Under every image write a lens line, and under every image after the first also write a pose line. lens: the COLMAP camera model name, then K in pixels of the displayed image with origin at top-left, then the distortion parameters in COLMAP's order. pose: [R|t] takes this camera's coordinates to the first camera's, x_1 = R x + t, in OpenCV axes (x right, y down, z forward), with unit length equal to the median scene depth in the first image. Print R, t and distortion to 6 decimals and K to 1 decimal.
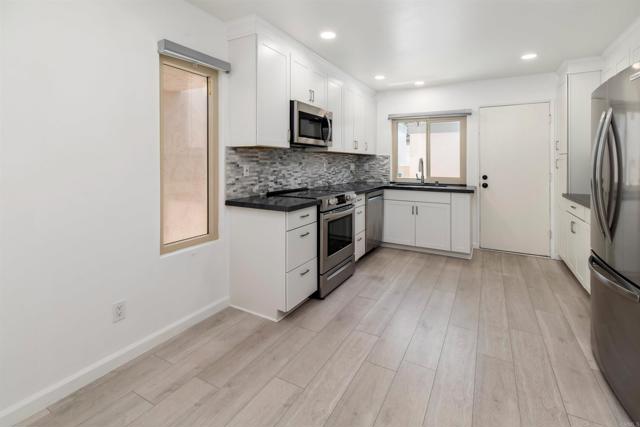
lens RADIAL K [[282.1, 0, 327.7], [0, 282.1, 162.5], [0, 0, 1]] dist [0.003999, 0.001368]
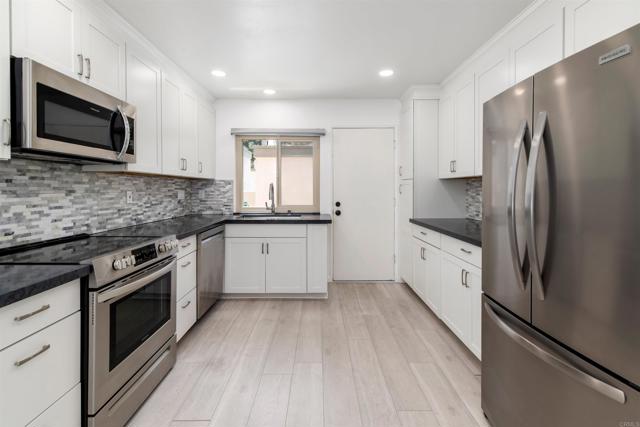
lens RADIAL K [[282.1, 0, 319.6], [0, 282.1, 187.1], [0, 0, 1]] dist [0.003999, 0.001368]
pose [[0.871896, -0.003815, 0.489676, 0.067646], [0.005890, 0.999979, -0.002698, -0.001421], [-0.489655, 0.005237, 0.871901, 0.291741]]
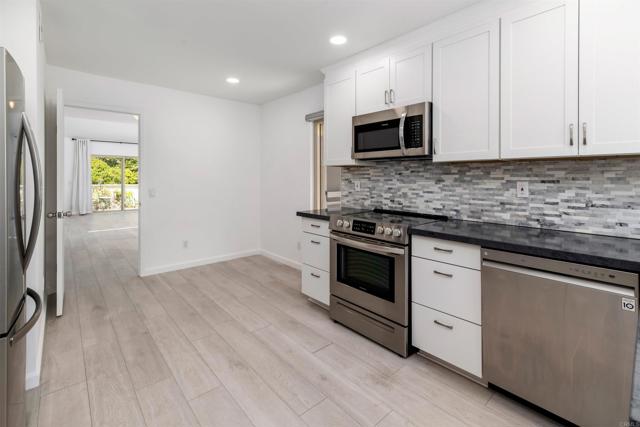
lens RADIAL K [[282.1, 0, 321.2], [0, 282.1, 179.9], [0, 0, 1]] dist [0.003999, 0.001368]
pose [[-0.303411, -0.002786, -0.952856, 0.752906], [-0.008178, 0.999967, -0.000320, 0.003734], [0.952825, 0.007695, -0.303424, 1.030975]]
